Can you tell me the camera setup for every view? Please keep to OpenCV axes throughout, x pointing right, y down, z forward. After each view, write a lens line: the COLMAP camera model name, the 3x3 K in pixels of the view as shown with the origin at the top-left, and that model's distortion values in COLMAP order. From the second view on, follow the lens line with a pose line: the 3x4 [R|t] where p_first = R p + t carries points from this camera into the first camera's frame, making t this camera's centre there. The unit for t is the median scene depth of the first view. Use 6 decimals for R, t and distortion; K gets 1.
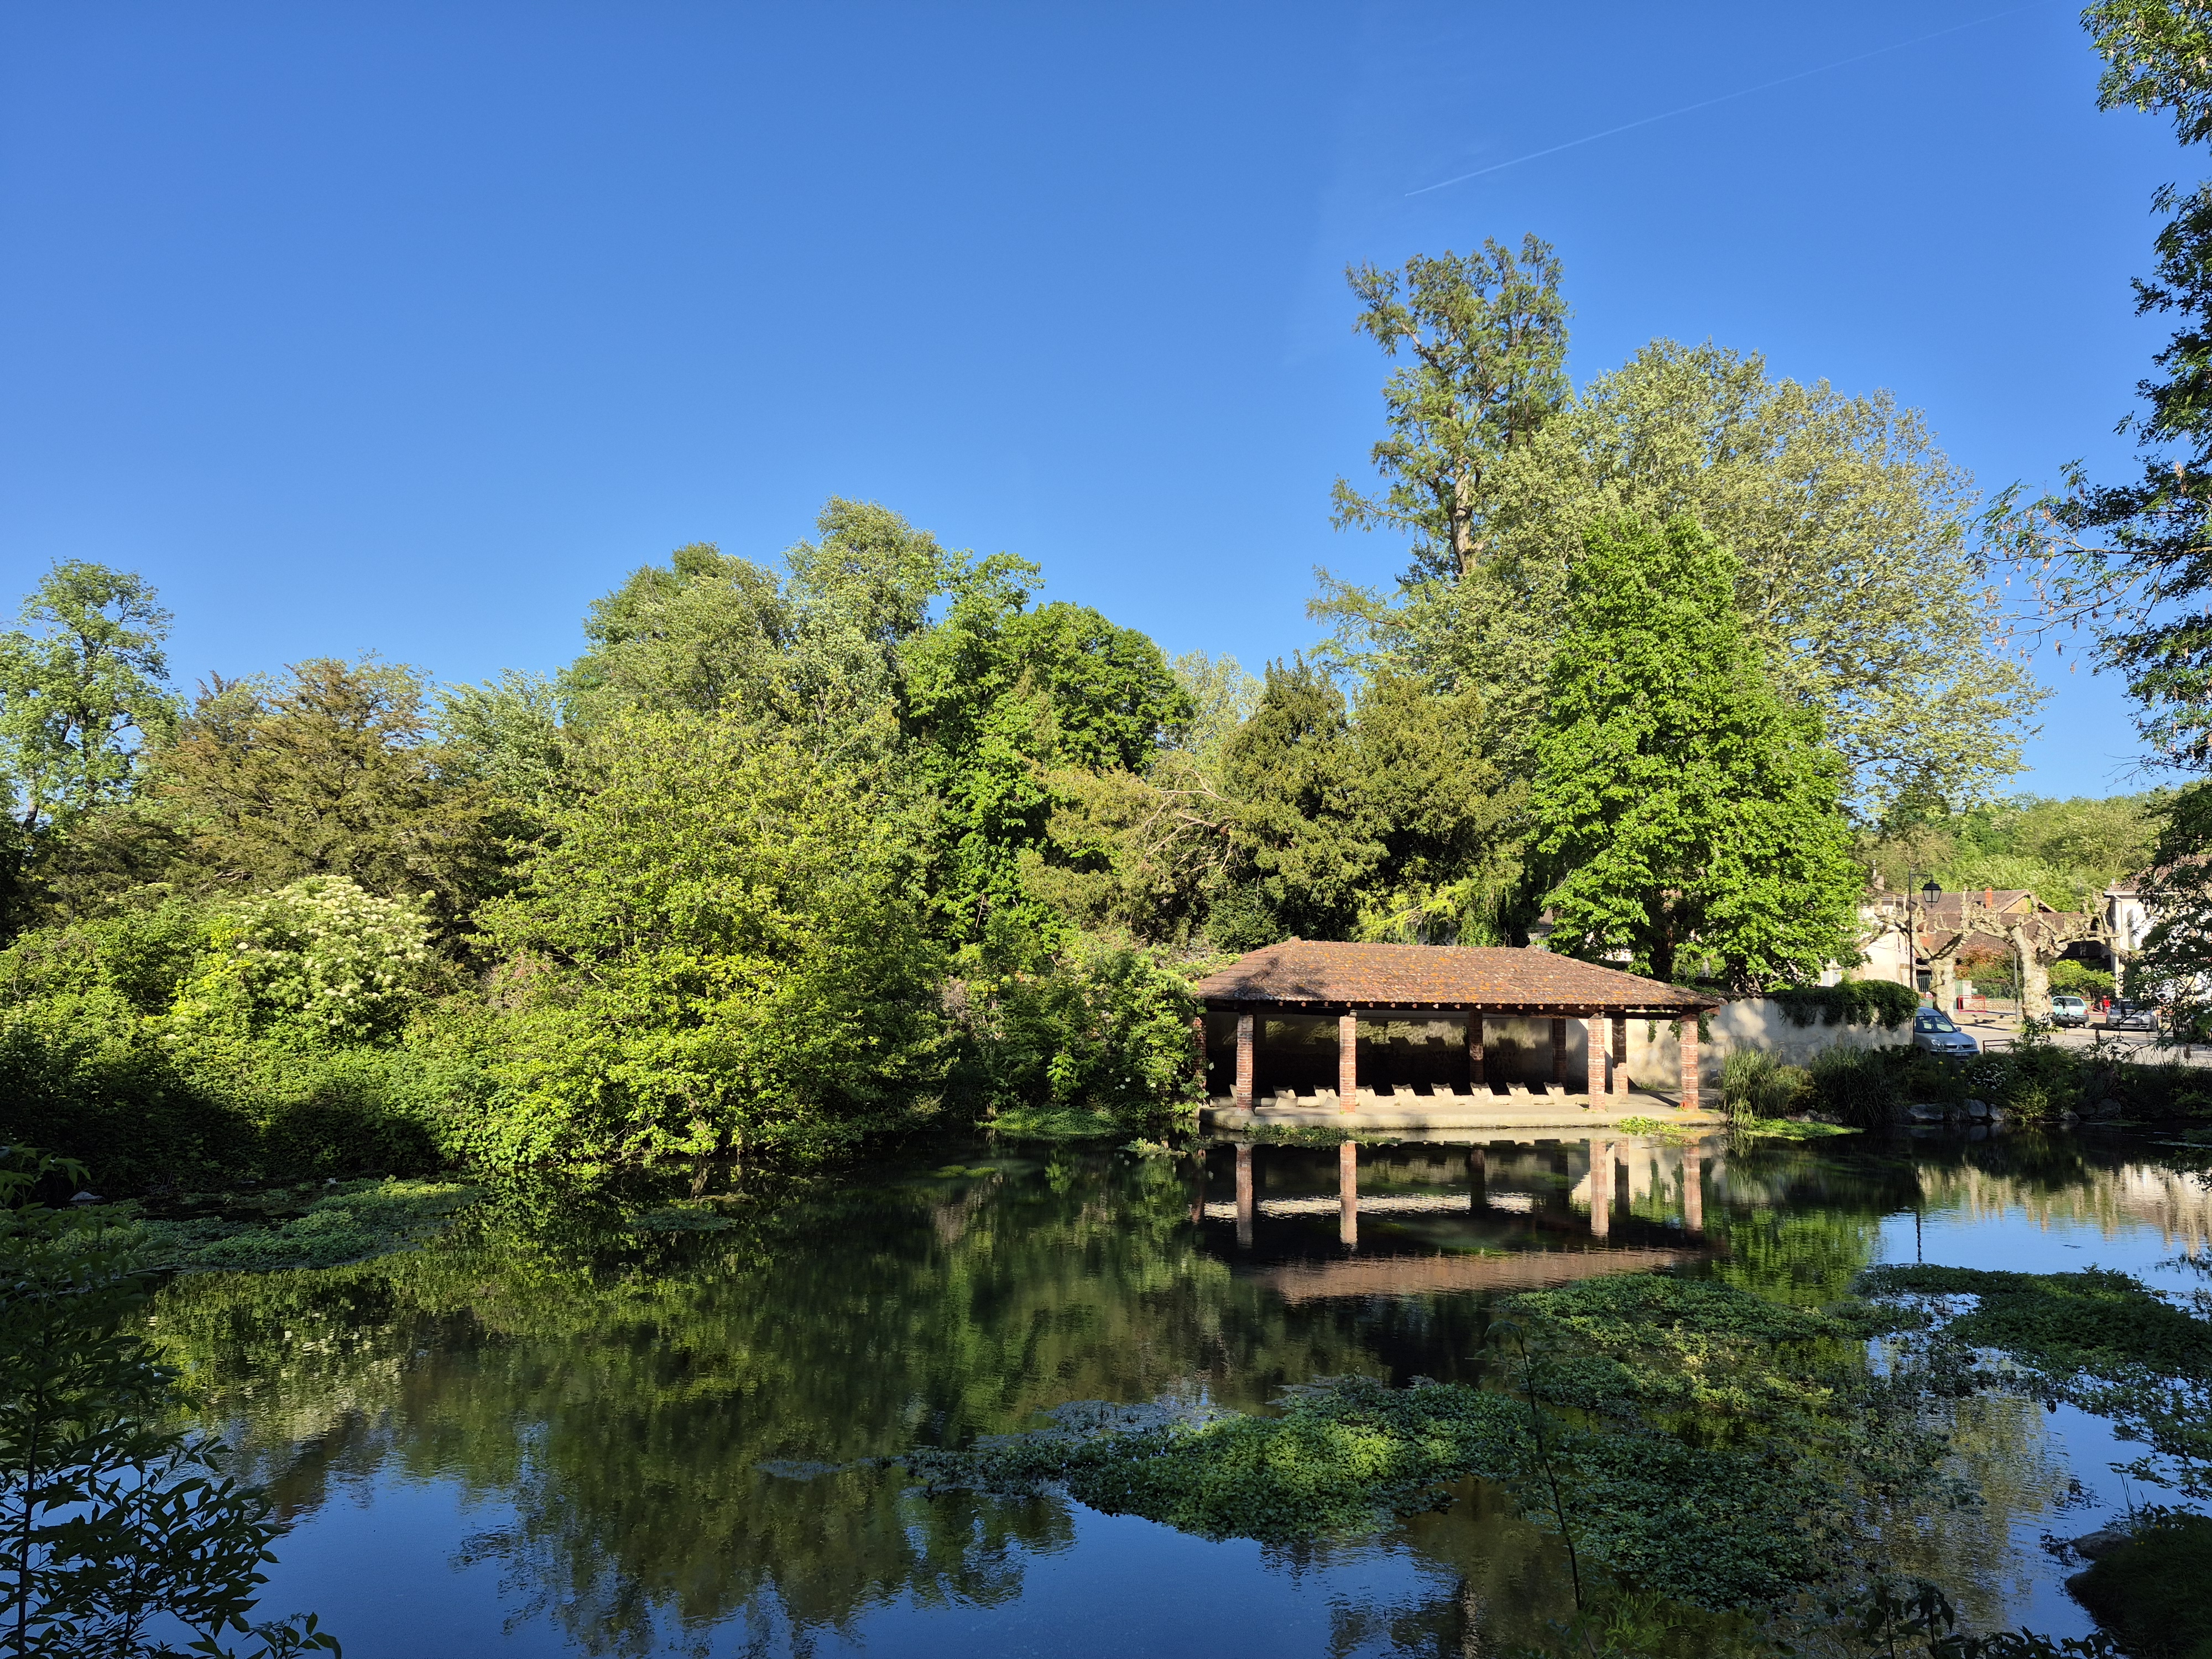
lens RADIAL K [[1613.7, 0, 1106.0], [0, 1613.7, 829.5], [0, 0, 1]] dist [0.139090, -0.171891]
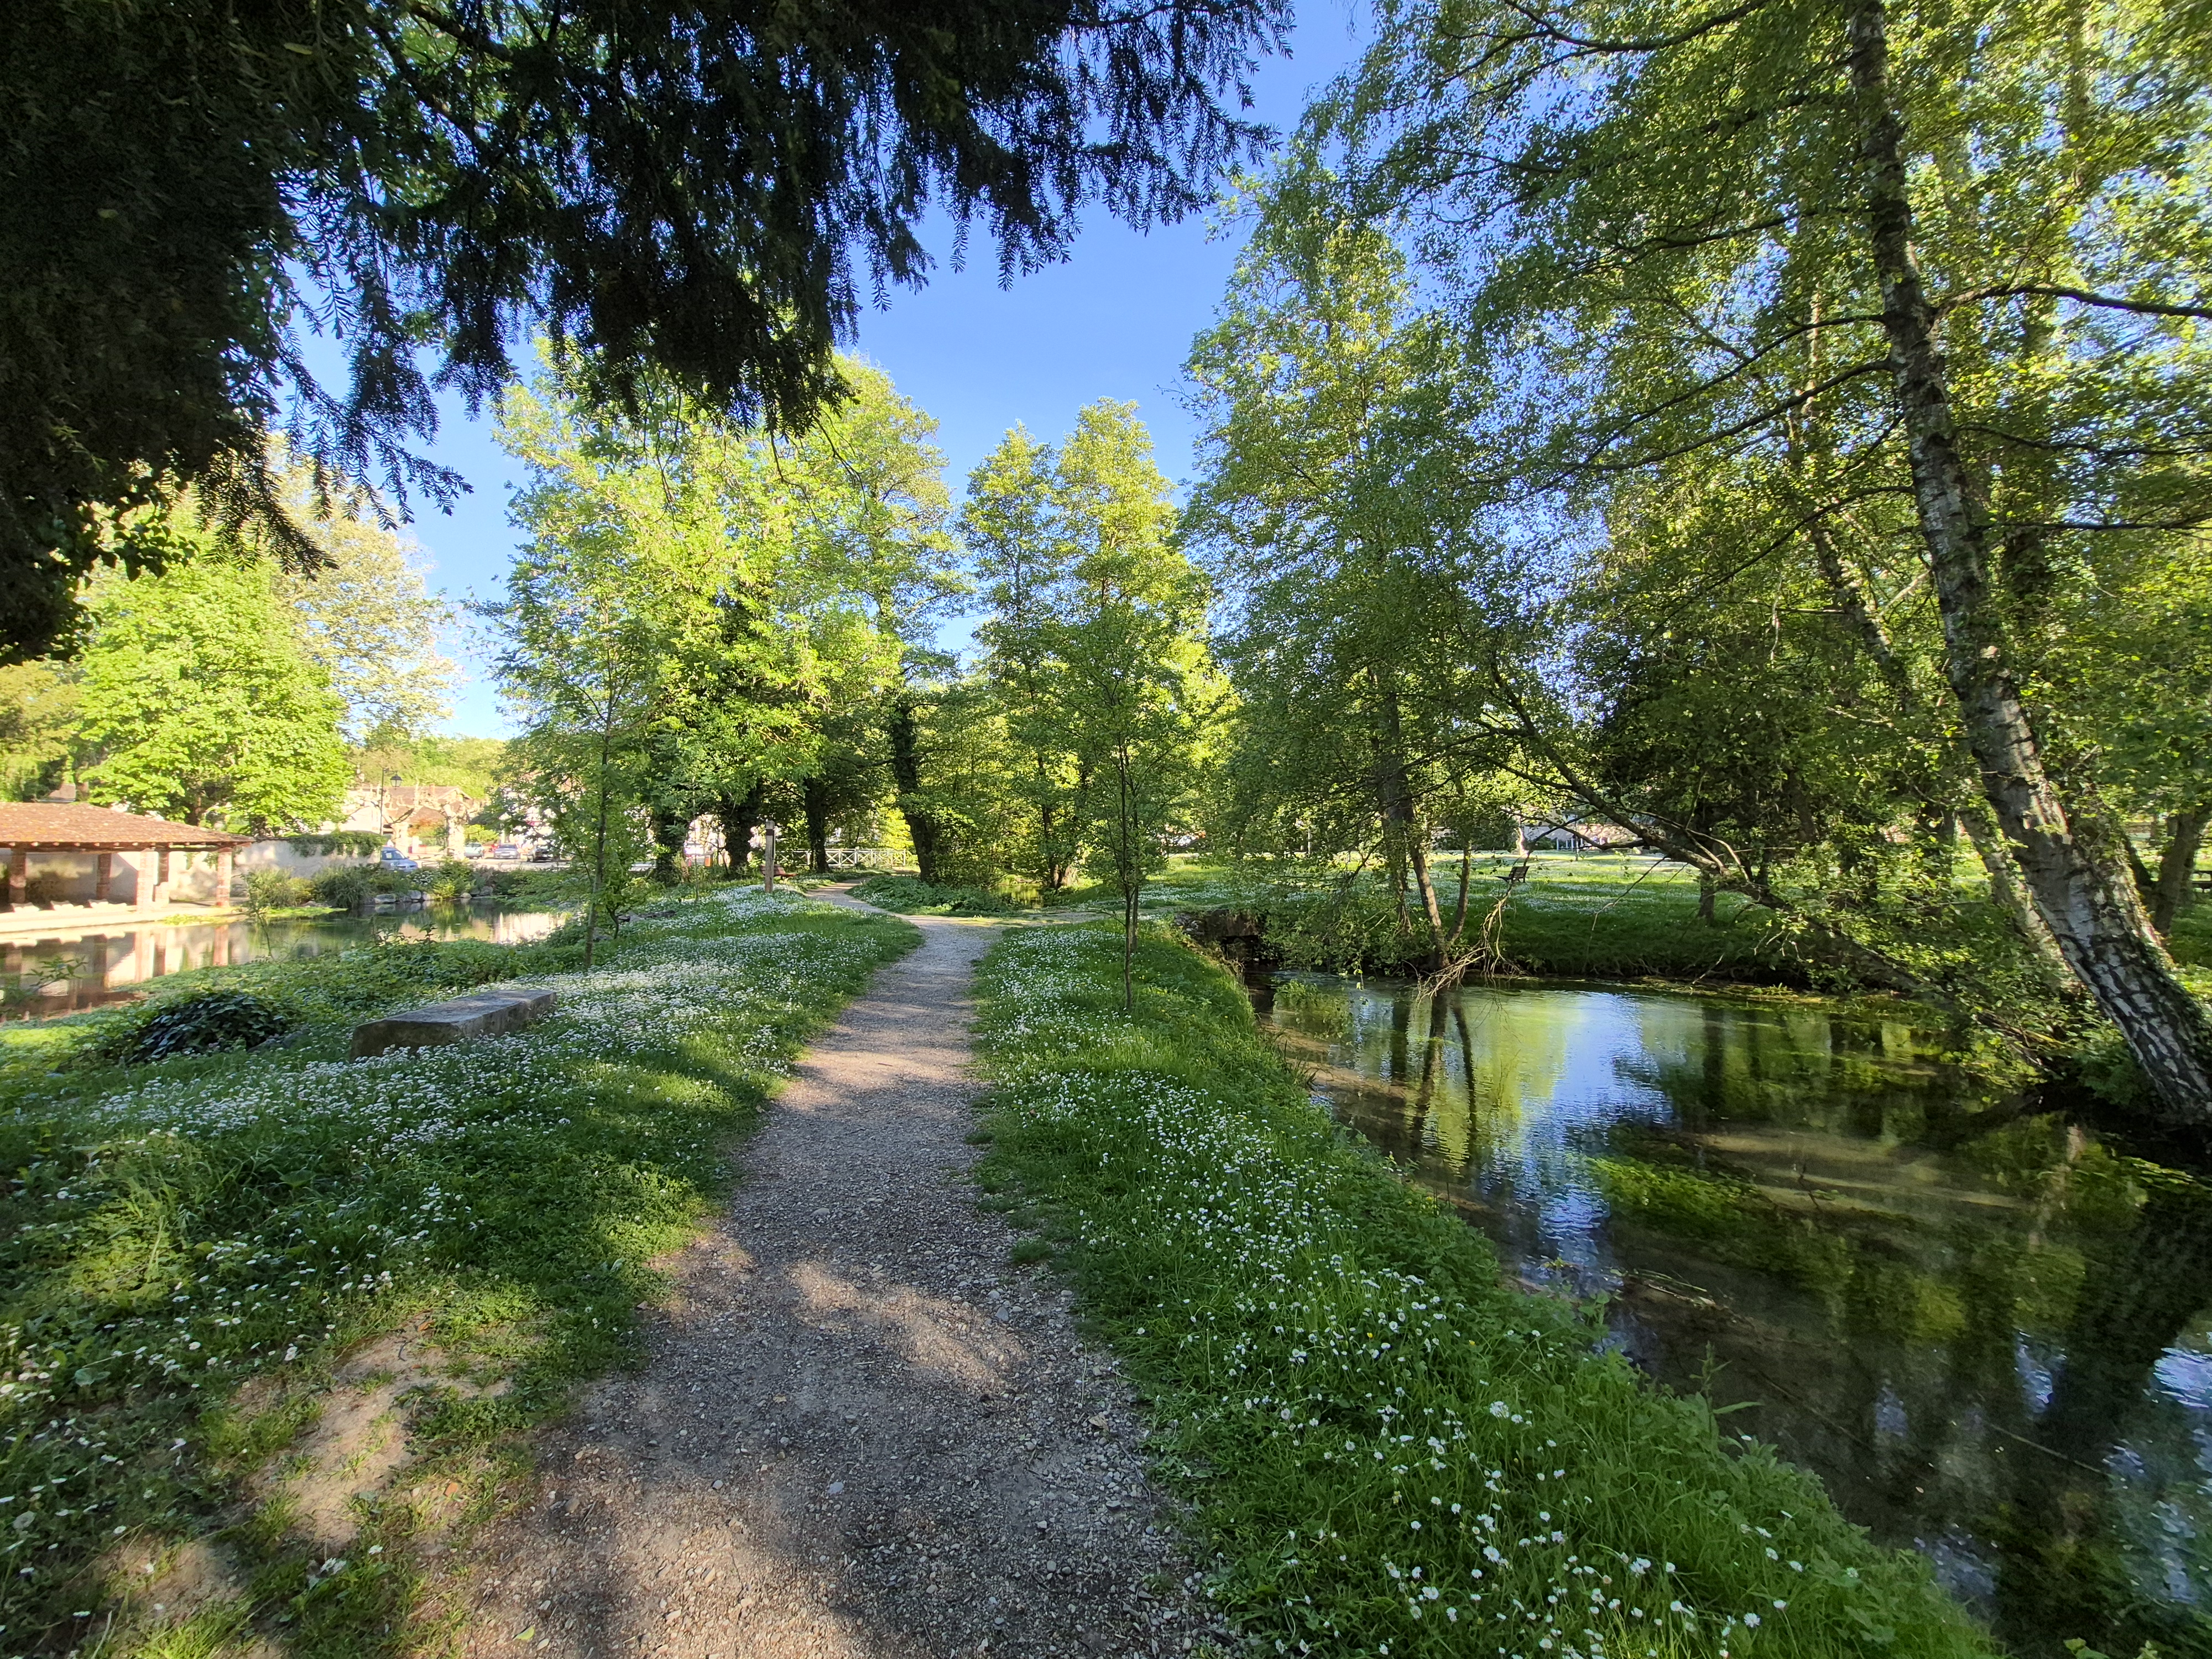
lens RADIAL K [[900.3, 0, 1106.0], [0, 900.3, 829.5], [0, 0, 1]] dist [-0.002797, -0.000945]
pose [[0.425656, 0.008567, 0.904845, -0.060608], [-0.077714, 0.996607, 0.027123, 0.003290], [-0.901542, -0.081864, 0.424877, -0.126442]]
